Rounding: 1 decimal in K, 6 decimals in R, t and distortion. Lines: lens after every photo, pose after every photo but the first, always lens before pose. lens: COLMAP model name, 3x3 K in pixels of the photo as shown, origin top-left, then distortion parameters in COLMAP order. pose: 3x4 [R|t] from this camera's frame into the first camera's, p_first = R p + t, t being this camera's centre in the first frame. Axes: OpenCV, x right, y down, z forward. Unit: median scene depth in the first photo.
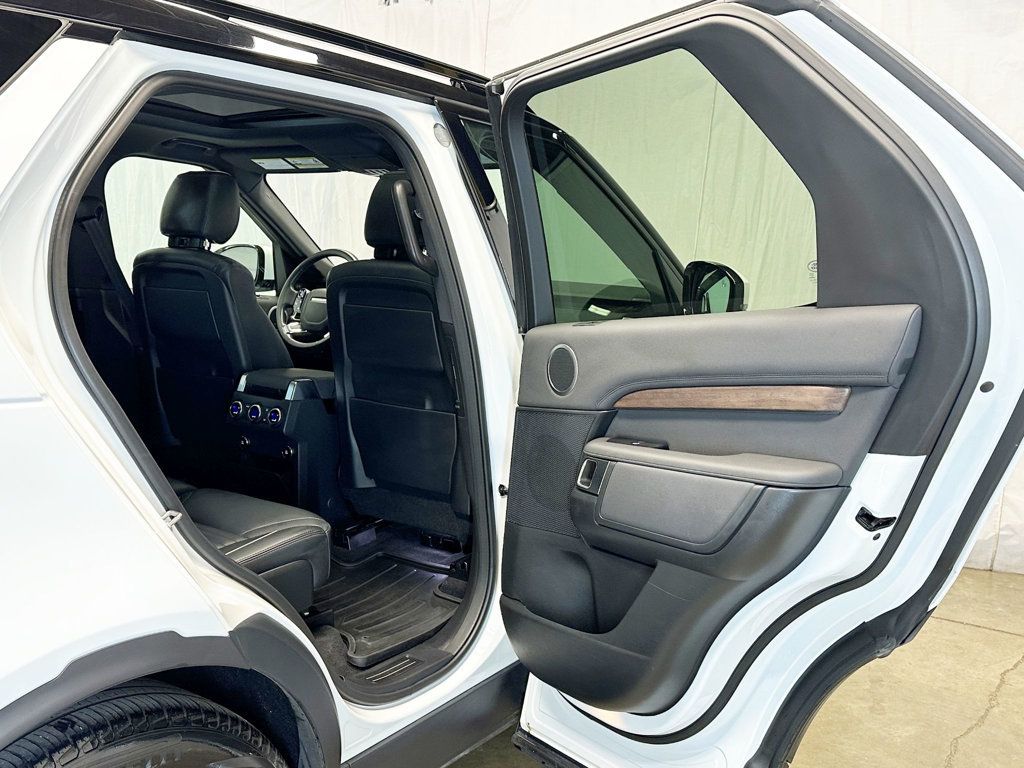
lens RADIAL K [[945.9, 0, 512.0], [0, 945.9, 384.0], [0, 0, 1]] dist [0.145657, -0.254039]
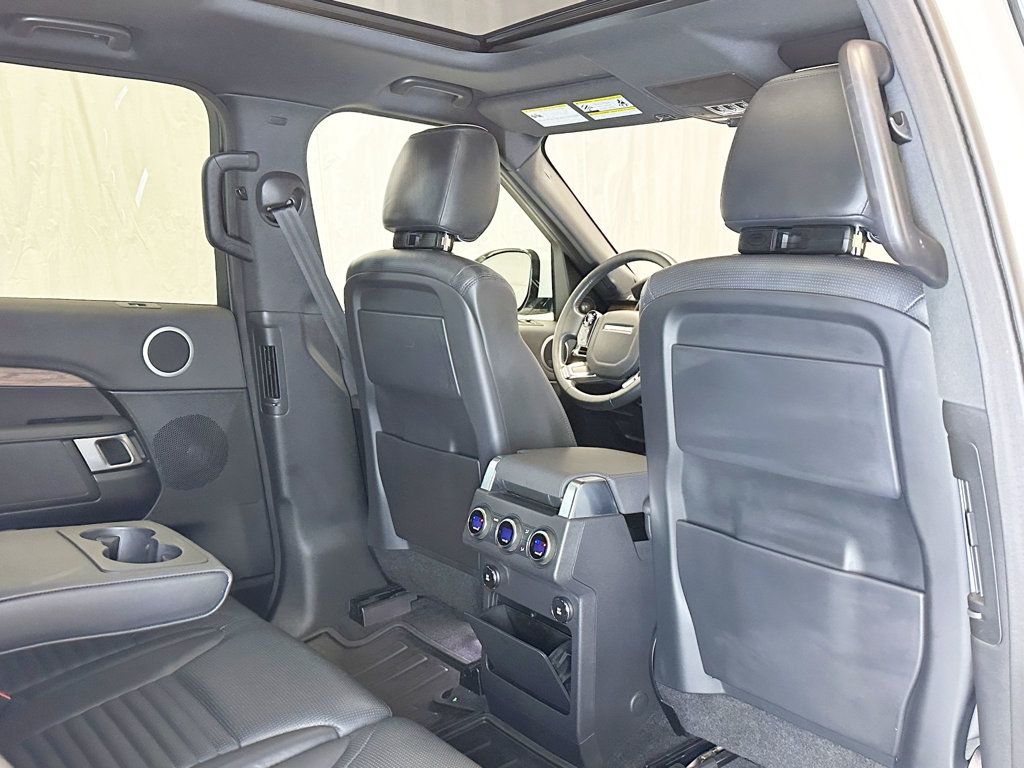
lens RADIAL K [[945.9, 0, 512.0], [0, 945.9, 384.0], [0, 0, 1]] dist [0.145657, -0.254039]
pose [[0.957639, 0.022668, -0.287078, -0.093275], [-0.027335, 0.999551, -0.012257, -0.044809], [0.286671, 0.019585, 0.957829, 0.400801]]
